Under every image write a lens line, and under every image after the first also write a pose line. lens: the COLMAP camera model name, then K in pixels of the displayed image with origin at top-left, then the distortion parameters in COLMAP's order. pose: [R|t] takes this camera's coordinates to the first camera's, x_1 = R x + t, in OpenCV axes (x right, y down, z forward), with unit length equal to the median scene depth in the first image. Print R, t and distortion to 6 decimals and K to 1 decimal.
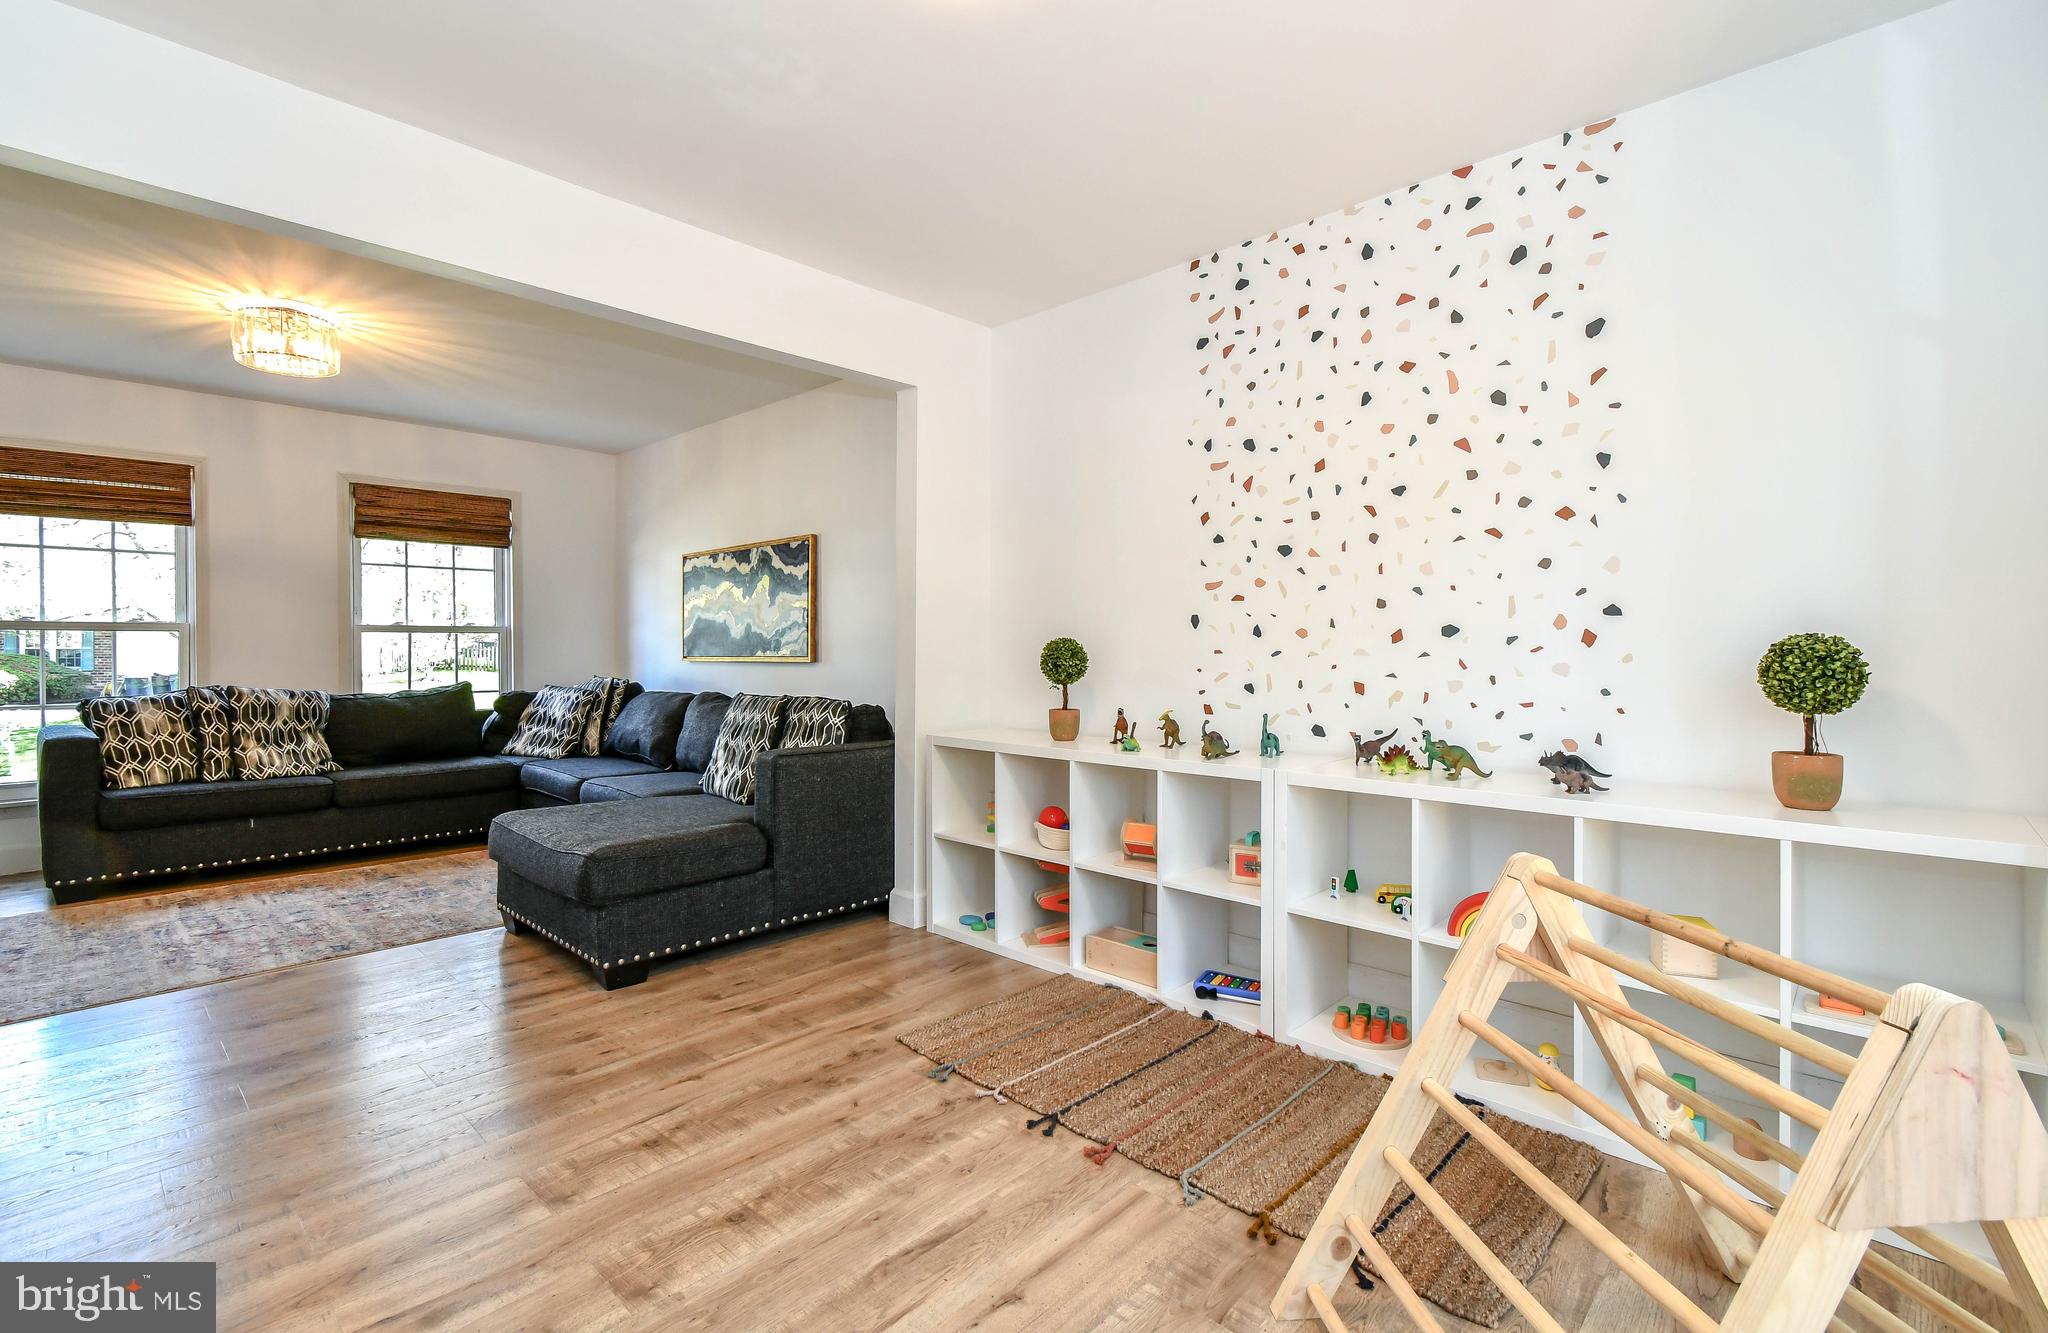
lens RADIAL K [[907.8, 0, 1028.7], [0, 907.8, 655.7], [0, 0, 1]] dist [0.001974, 0.000742]
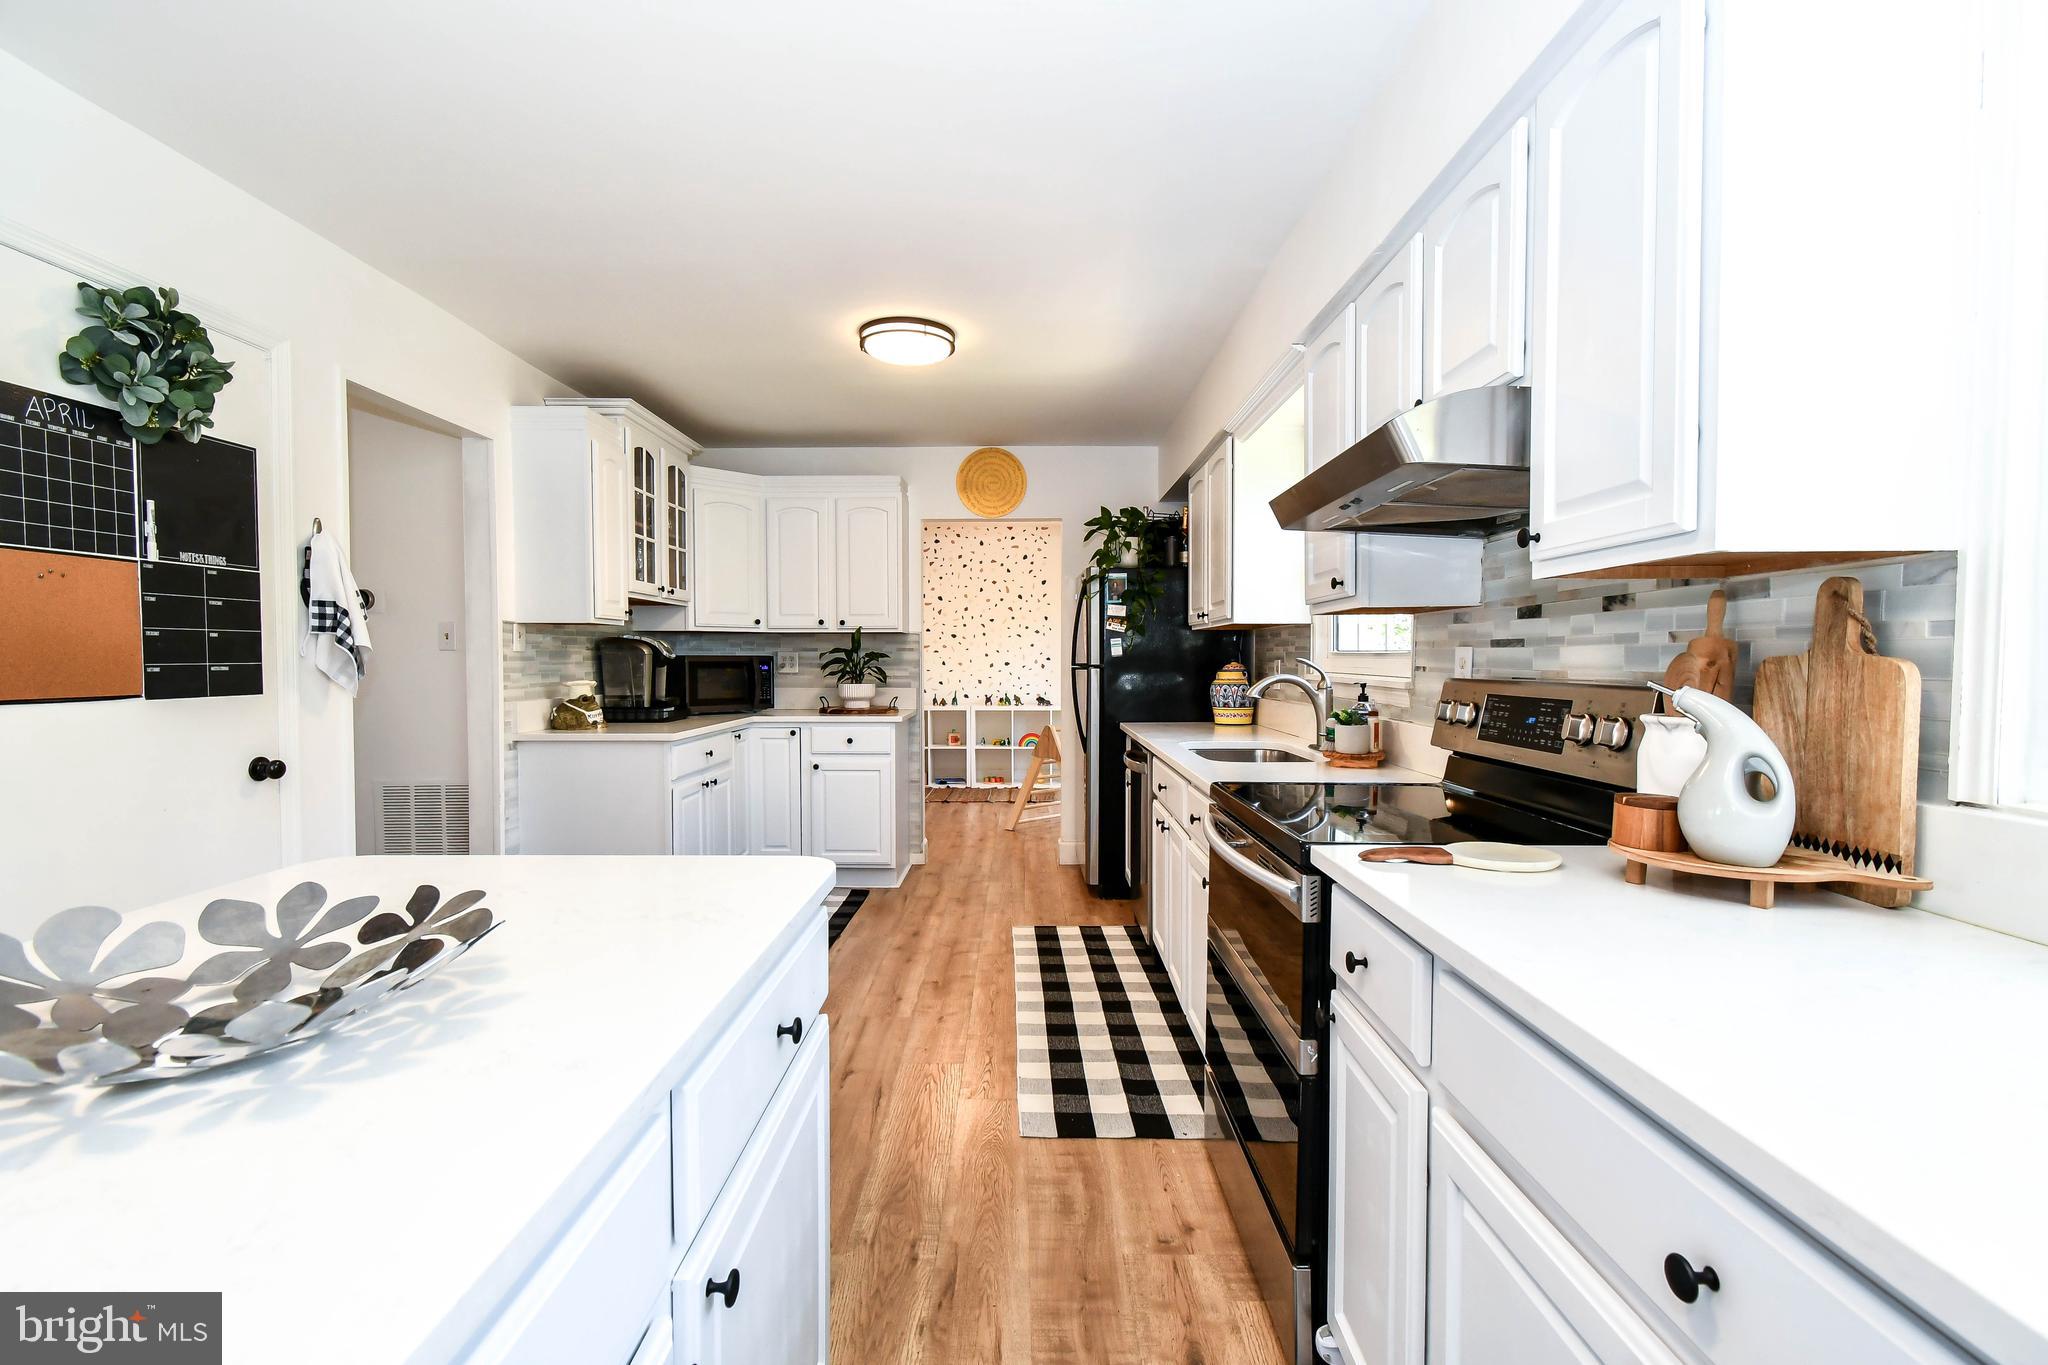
lens RADIAL K [[913.6, 0, 1023.3], [0, 913.6, 685.7], [0, 0, 1]] dist [0.004771, -0.003986]
pose [[0.730291, -0.022762, 0.682757, -1.480154], [0.007031, 0.999642, 0.025806, -0.027272], [-0.683100, -0.014046, 0.730190, -1.240147]]
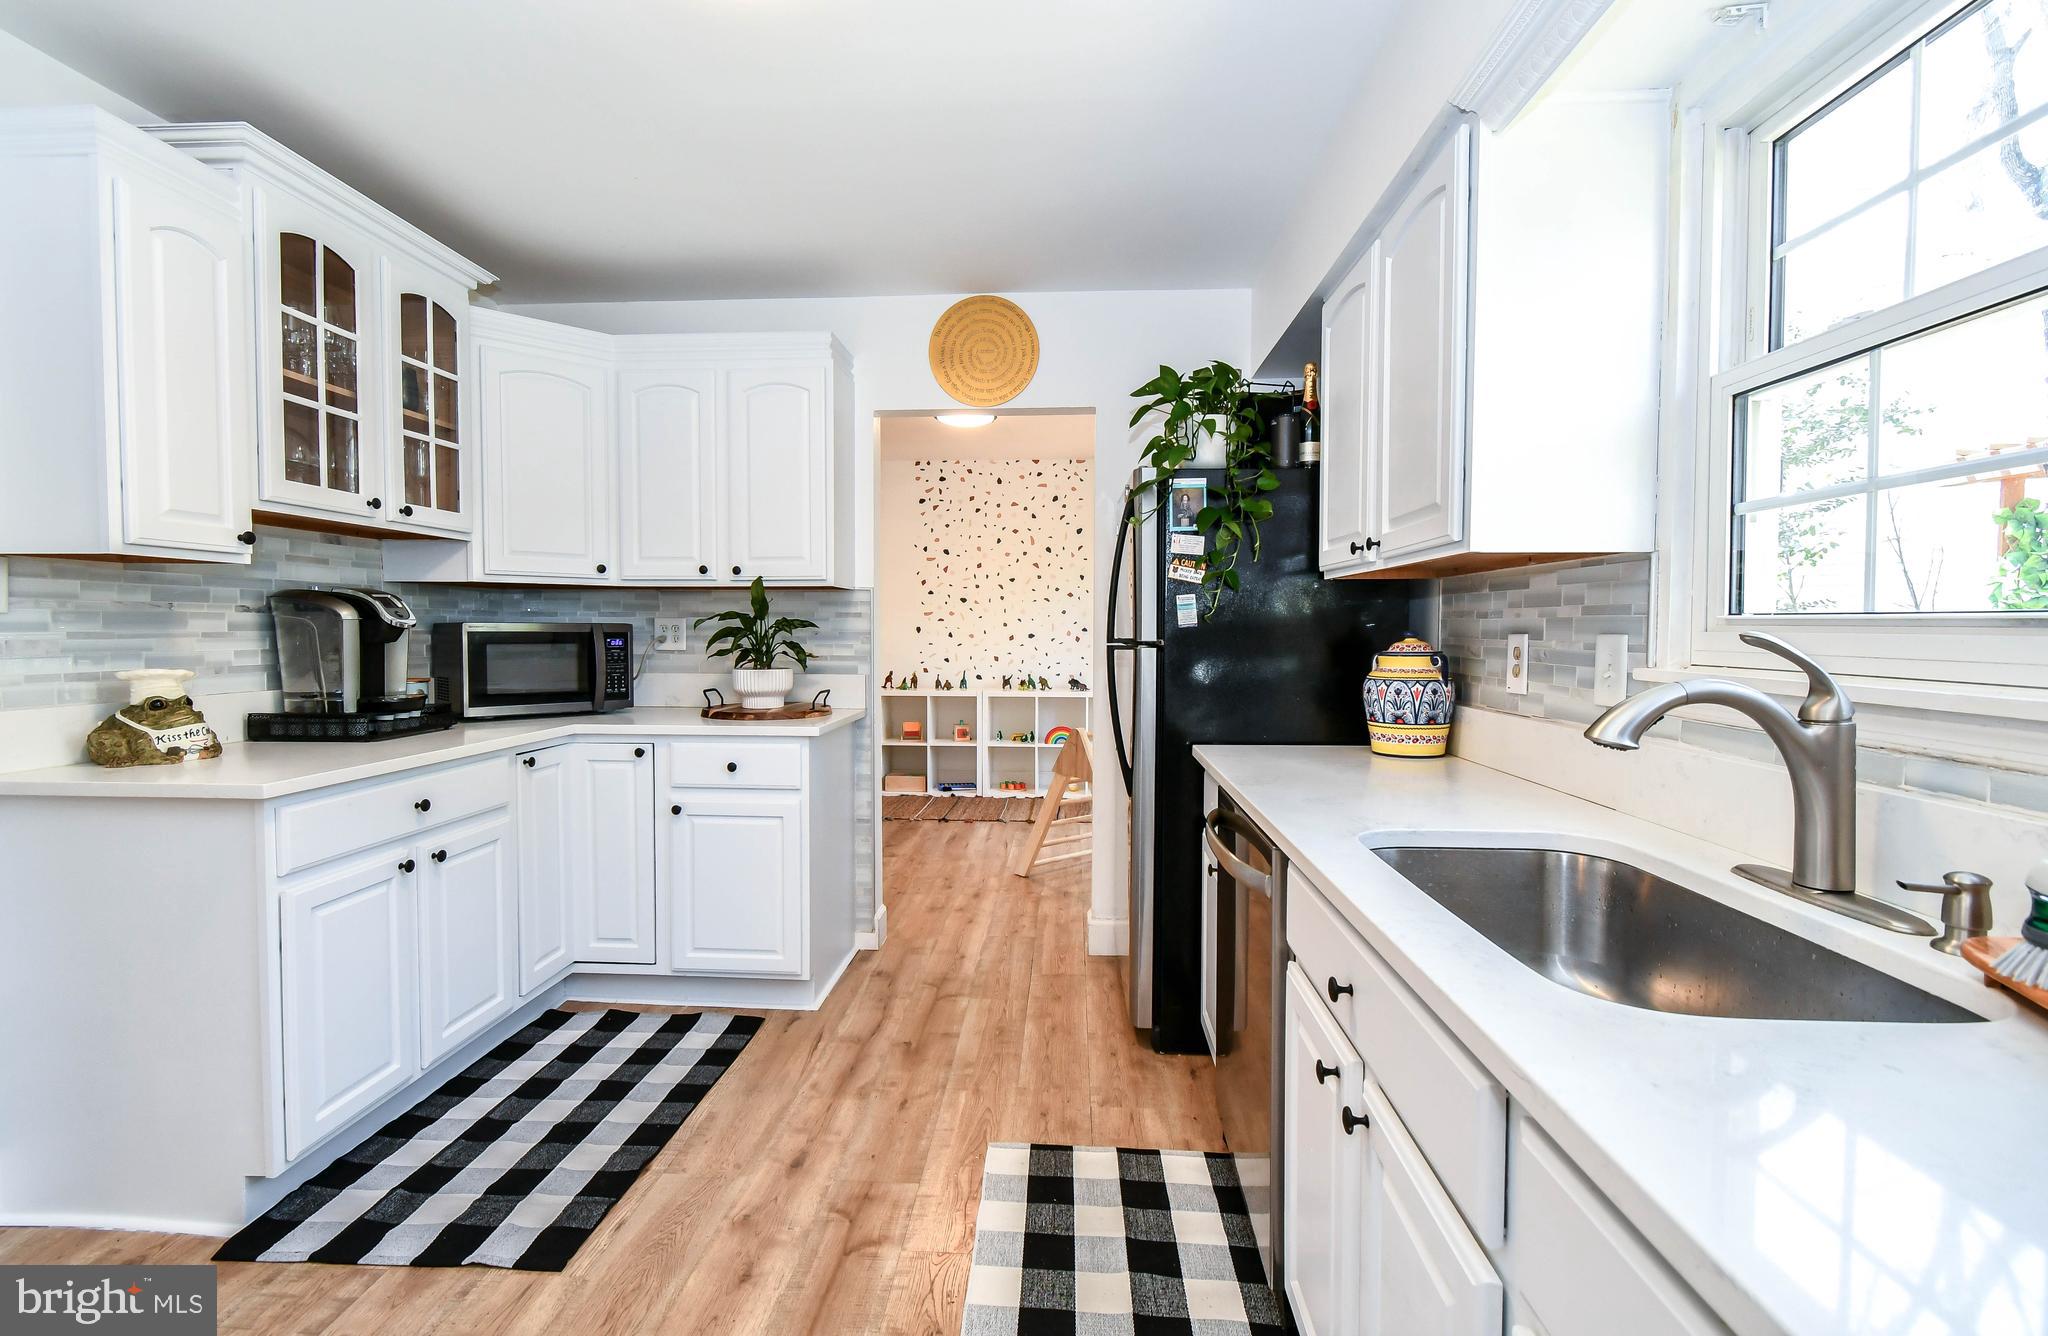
lens RADIAL K [[906.4, 0, 1021.4], [0, 906.4, 658.6], [0, 0, 1]] dist [0.006587, 0.000139]
pose [[0.766805, -0.020666, 0.641547, -1.014705], [0.003043, 0.999587, 0.028563, -0.030241], [-0.641873, -0.019949, 0.766552, -0.808362]]
